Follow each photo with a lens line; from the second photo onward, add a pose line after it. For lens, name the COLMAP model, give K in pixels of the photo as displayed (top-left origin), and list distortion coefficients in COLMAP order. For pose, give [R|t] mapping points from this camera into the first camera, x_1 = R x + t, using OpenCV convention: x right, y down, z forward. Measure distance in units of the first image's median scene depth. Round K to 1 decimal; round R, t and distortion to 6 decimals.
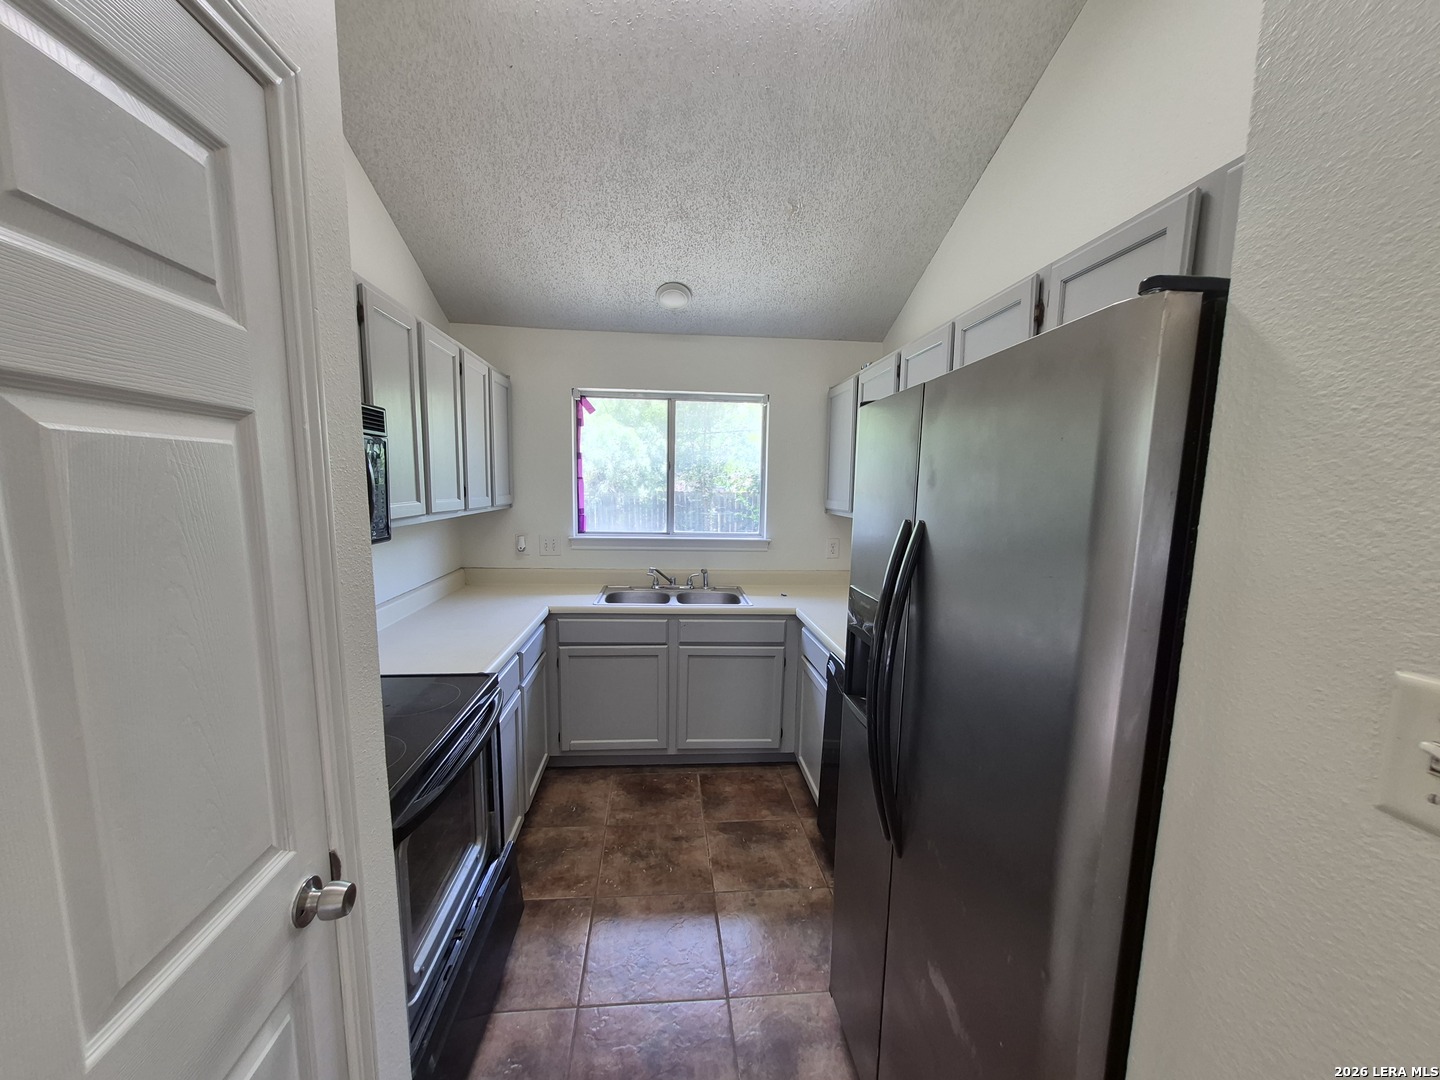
lens RADIAL K [[565.4, 0, 709.9], [0, 565.4, 558.9], [0, 0, 1]] dist [0.001927, -0.001197]
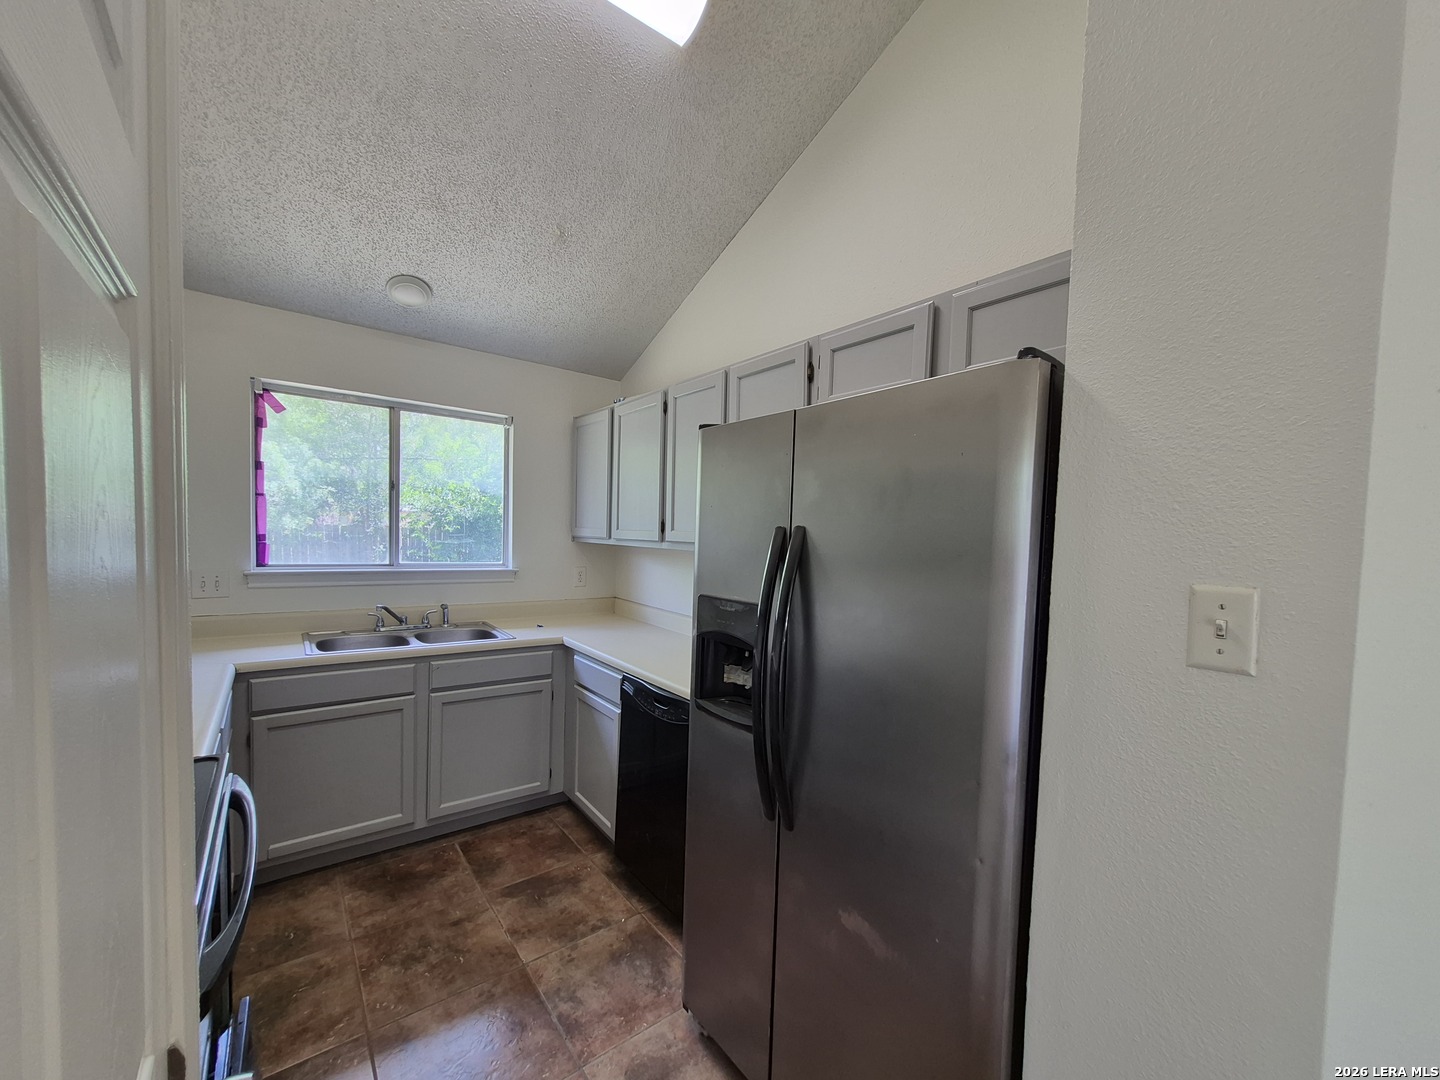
lens RADIAL K [[565.4, 0, 709.9], [0, 565.4, 558.9], [0, 0, 1]] dist [0.001927, -0.001197]
pose [[0.843096, -0.015855, 0.537529, -0.159754], [0.053072, 0.997139, -0.053830, 0.020670], [-0.535138, 0.073911, 0.841525, 0.049182]]
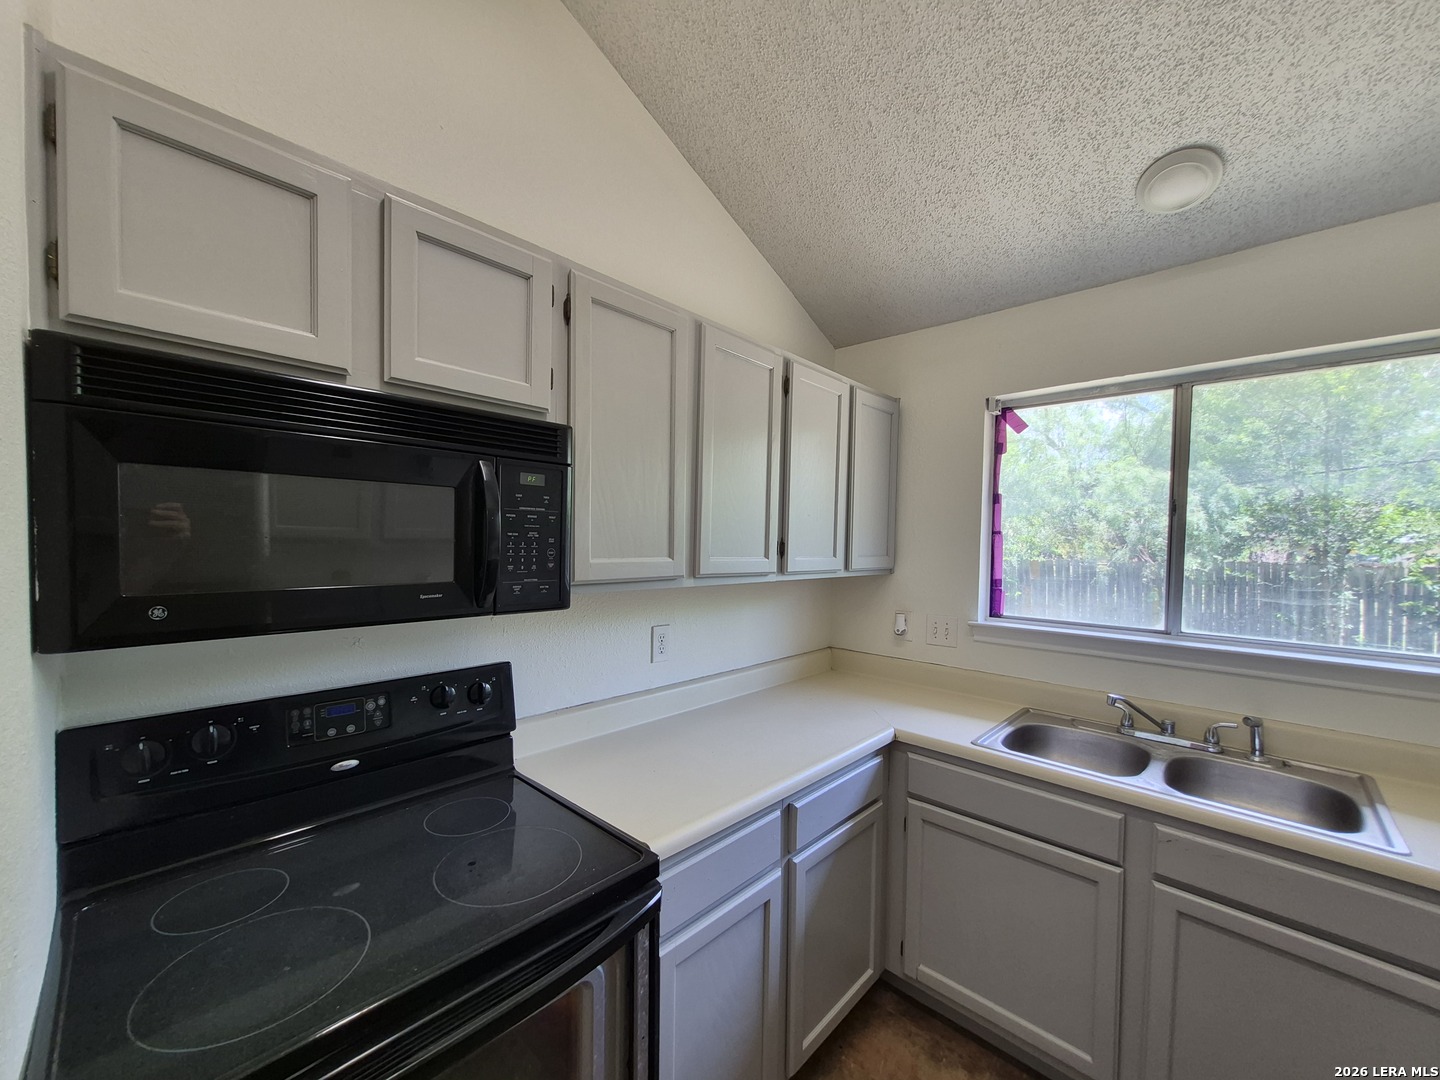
lens RADIAL K [[565.4, 0, 709.9], [0, 565.4, 558.9], [0, 0, 1]] dist [0.001927, -0.001197]
pose [[0.659715, 0.017230, -0.751318, 0.052160], [-0.106241, 0.991835, -0.070542, -0.039218], [0.743968, 0.126358, 0.656159, 0.407141]]
